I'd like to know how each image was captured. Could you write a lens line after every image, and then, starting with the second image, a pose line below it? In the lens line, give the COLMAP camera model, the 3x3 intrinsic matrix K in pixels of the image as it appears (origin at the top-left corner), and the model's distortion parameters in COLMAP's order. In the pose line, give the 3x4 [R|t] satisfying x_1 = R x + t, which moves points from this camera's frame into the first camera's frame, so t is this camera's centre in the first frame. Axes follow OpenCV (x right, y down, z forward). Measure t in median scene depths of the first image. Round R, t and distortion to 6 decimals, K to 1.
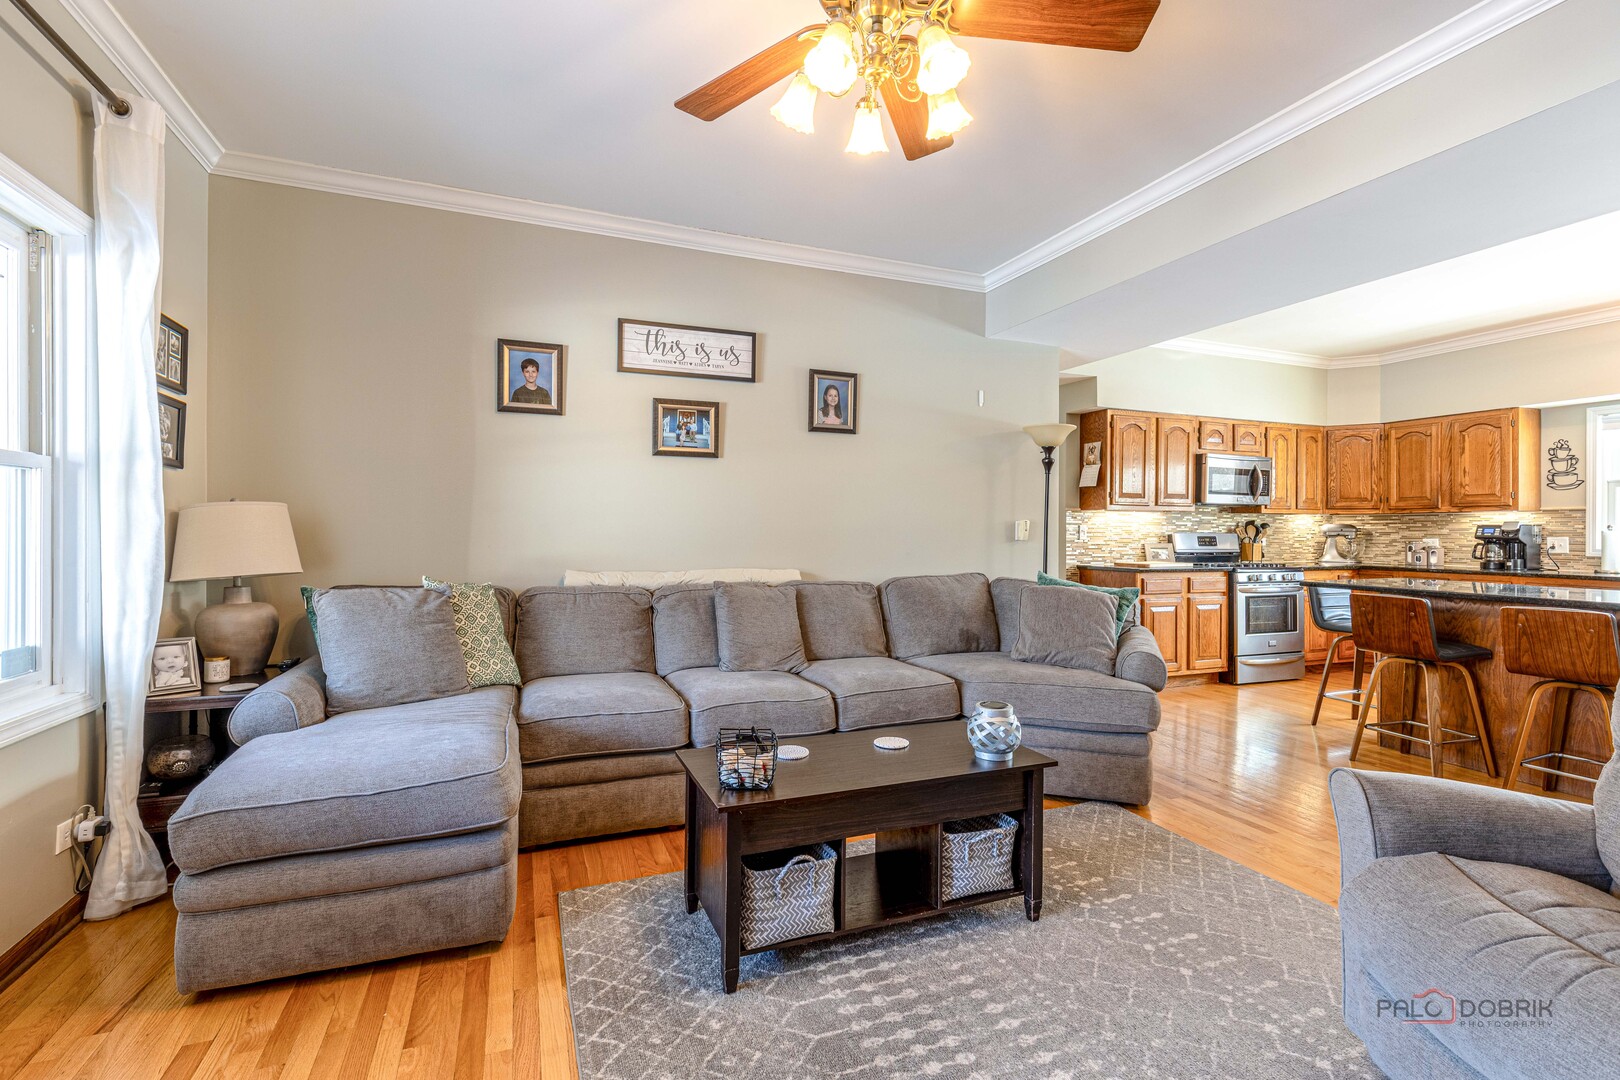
lens RADIAL K [[738.4, 0, 809.7], [0, 738.4, 528.6], [0, 0, 1]] dist [-0.006961, 0.001339]
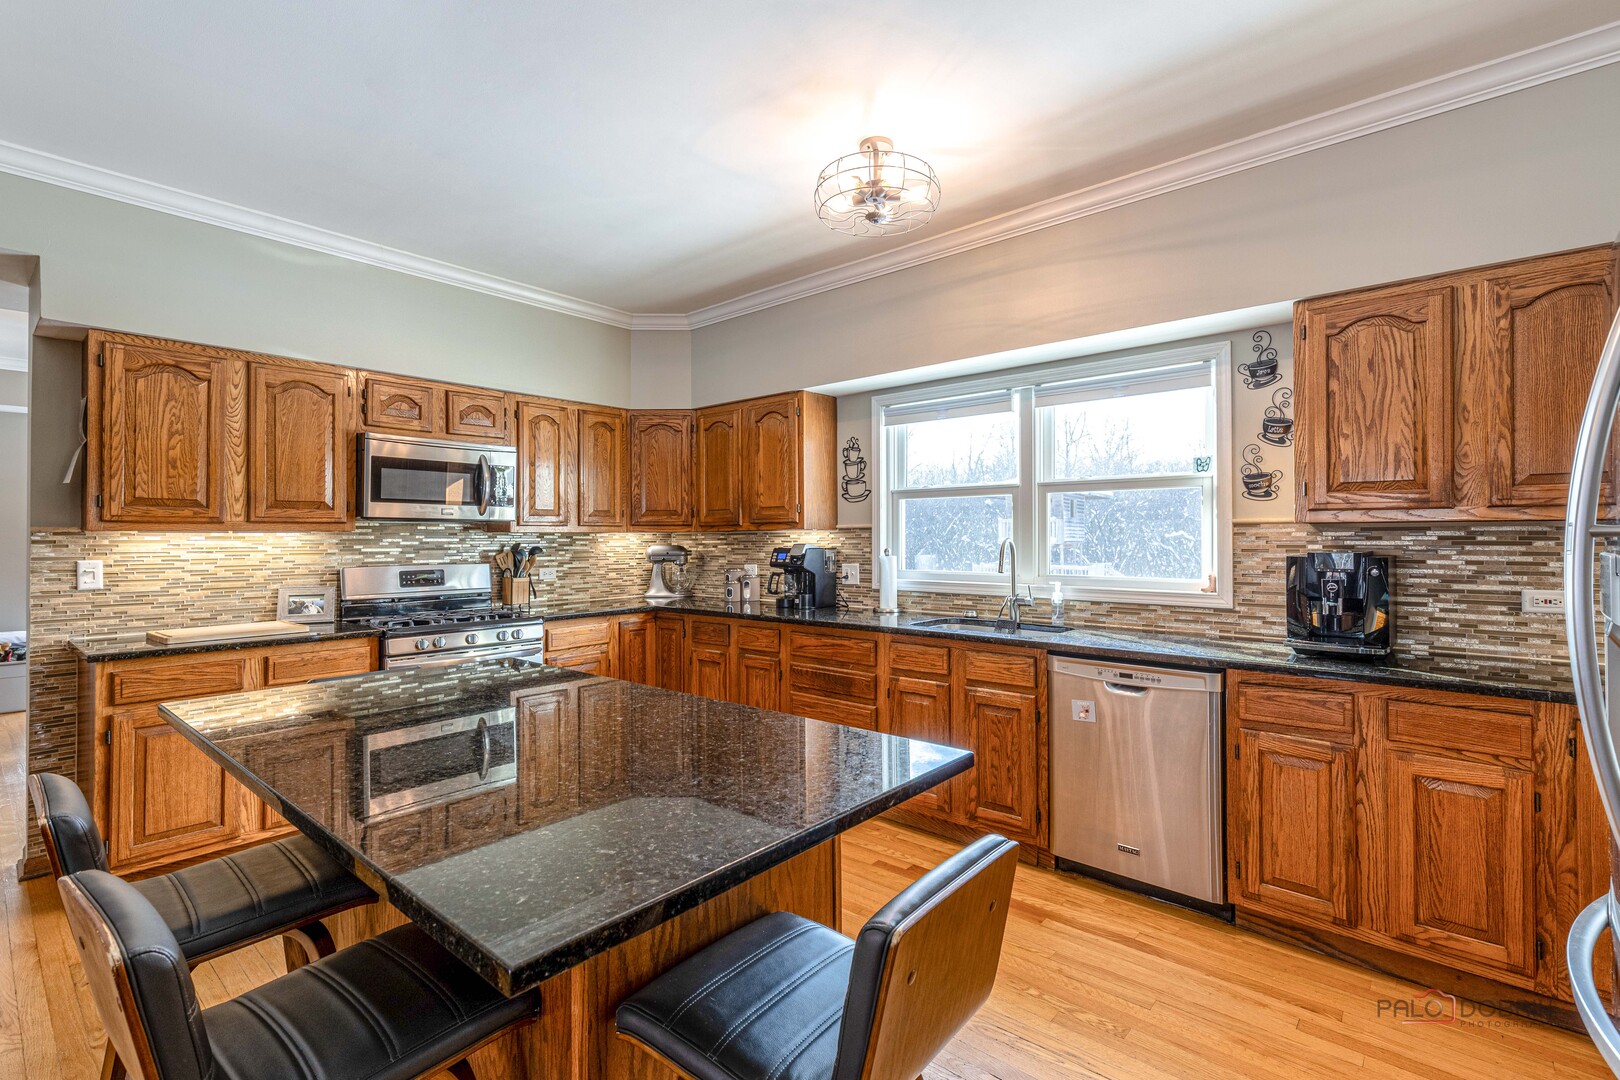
lens RADIAL K [[738.4, 0, 809.7], [0, 738.4, 528.6], [0, 0, 1]] dist [-0.006961, 0.001339]
pose [[0.873593, -0.004117, 0.486641, 0.569210], [0.010471, 0.999892, -0.010338, -0.016423], [-0.486545, 0.014127, 0.873541, 0.324110]]
